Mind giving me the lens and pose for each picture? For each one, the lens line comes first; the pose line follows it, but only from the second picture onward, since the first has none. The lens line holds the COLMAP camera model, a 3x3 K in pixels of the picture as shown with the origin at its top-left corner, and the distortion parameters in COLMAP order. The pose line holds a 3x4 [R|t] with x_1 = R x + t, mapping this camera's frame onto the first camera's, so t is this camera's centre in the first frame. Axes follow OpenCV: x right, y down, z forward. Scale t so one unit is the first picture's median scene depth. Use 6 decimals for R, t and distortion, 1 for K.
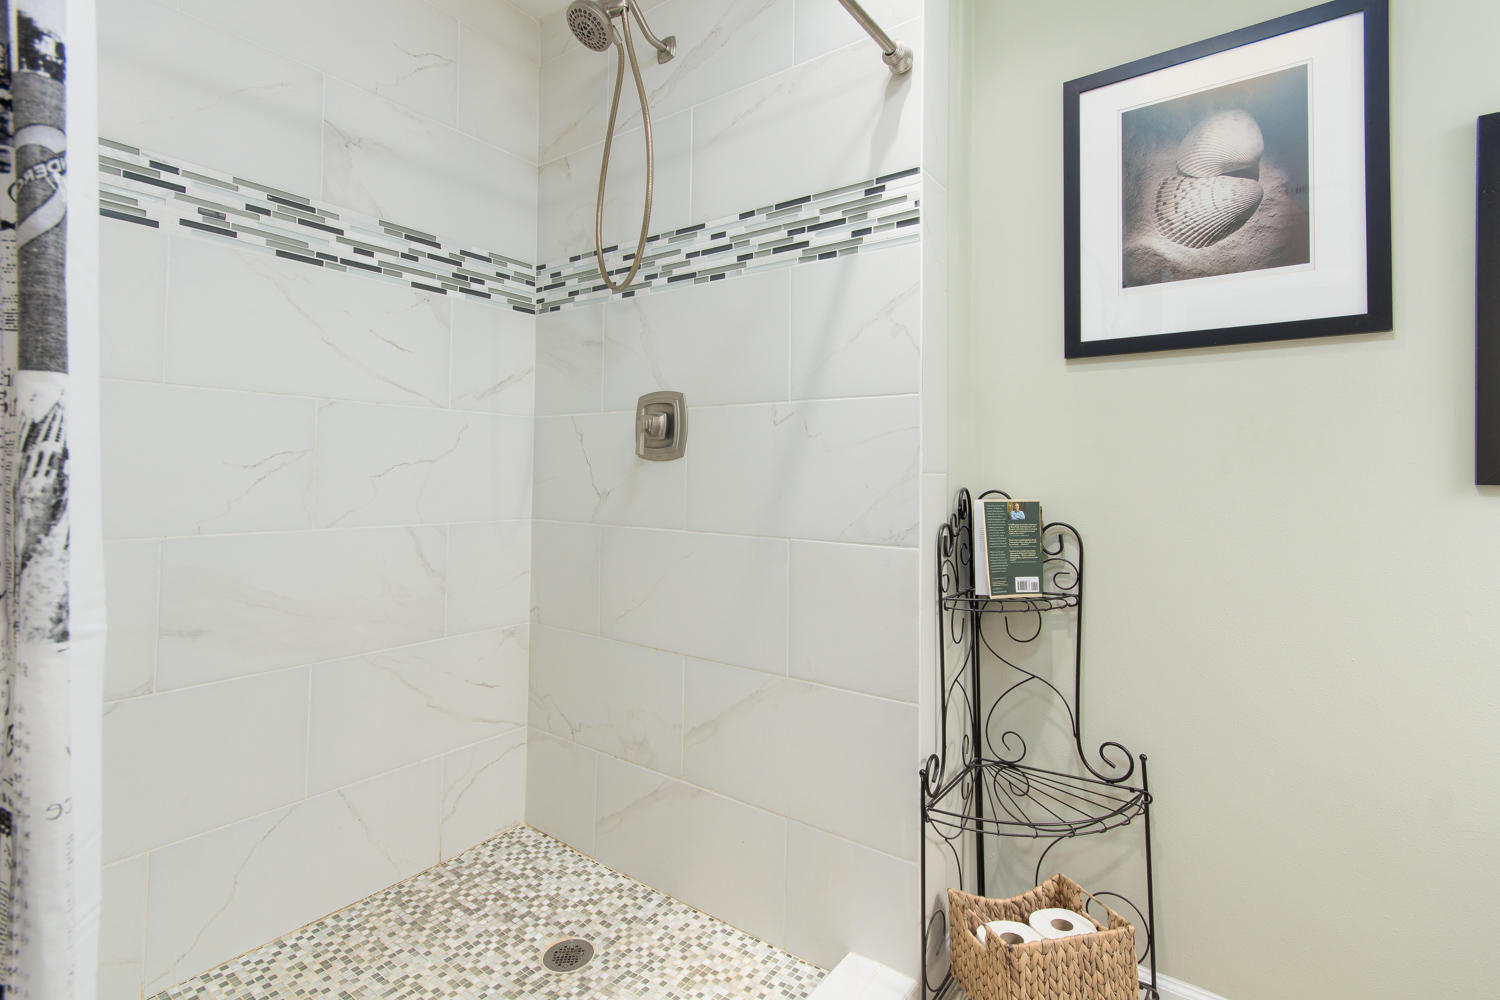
lens RADIAL K [[710.4, 0, 749.2], [0, 710.4, 444.0], [0, 0, 1]] dist [0.005765, 0.001159]
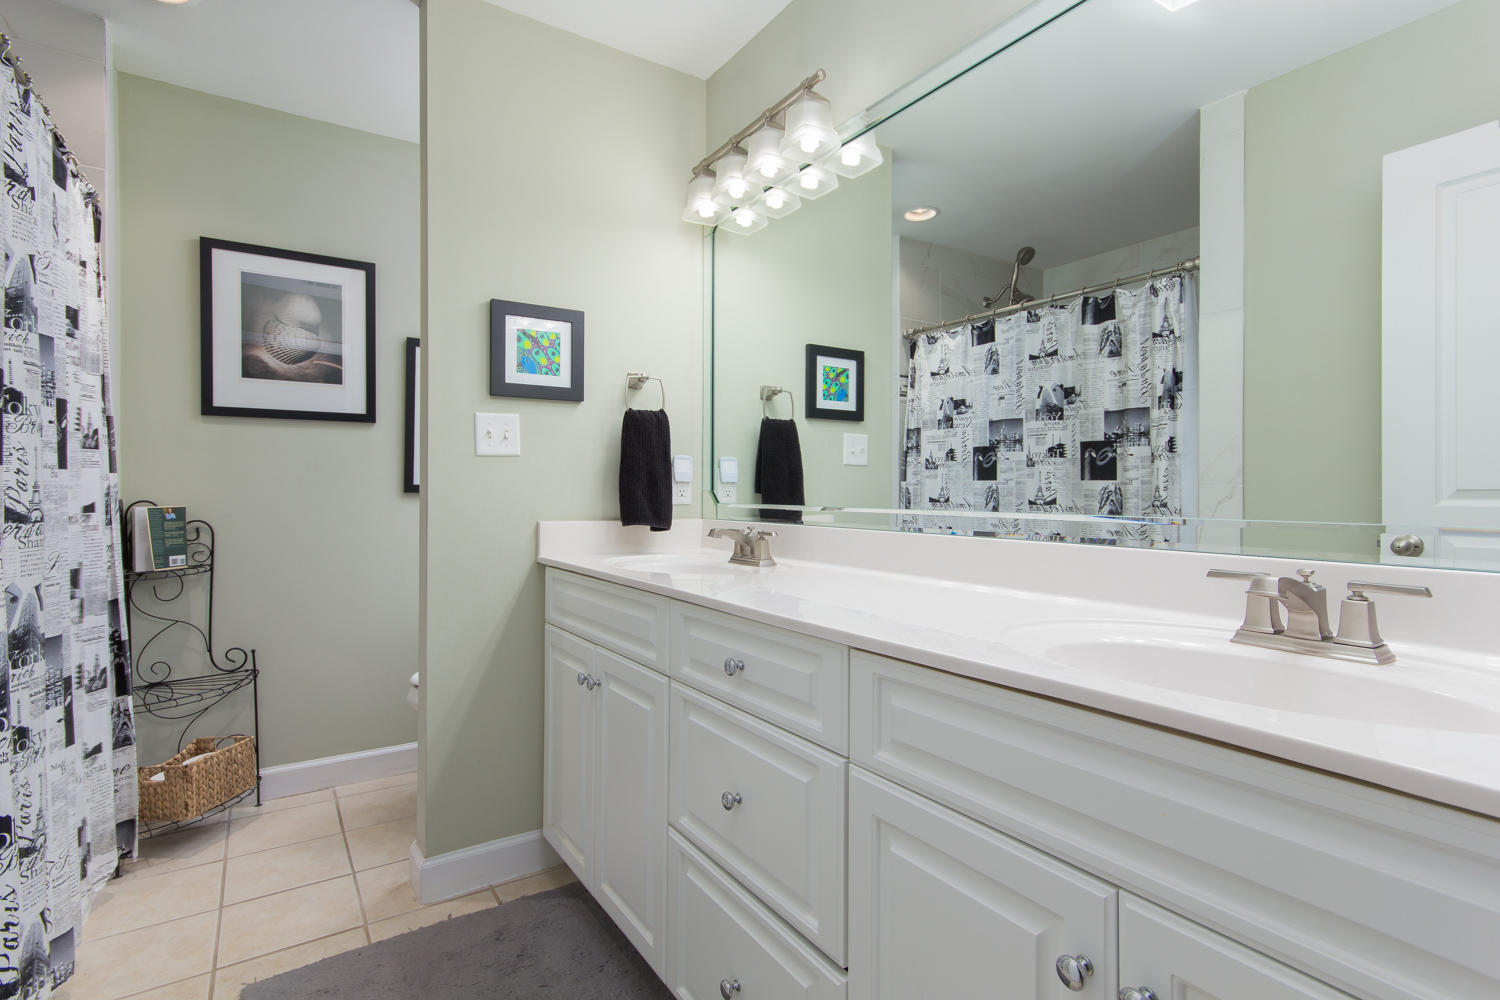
lens RADIAL K [[730.3, 0, 749.9], [0, 730.3, 503.6], [0, 0, 1]] dist [0.001279, 0.010084]
pose [[0.334477, -0.023704, 0.942106, -0.694701], [-0.034328, 0.998714, 0.037315, -0.028549], [-0.941778, -0.044821, 0.333233, -0.700622]]
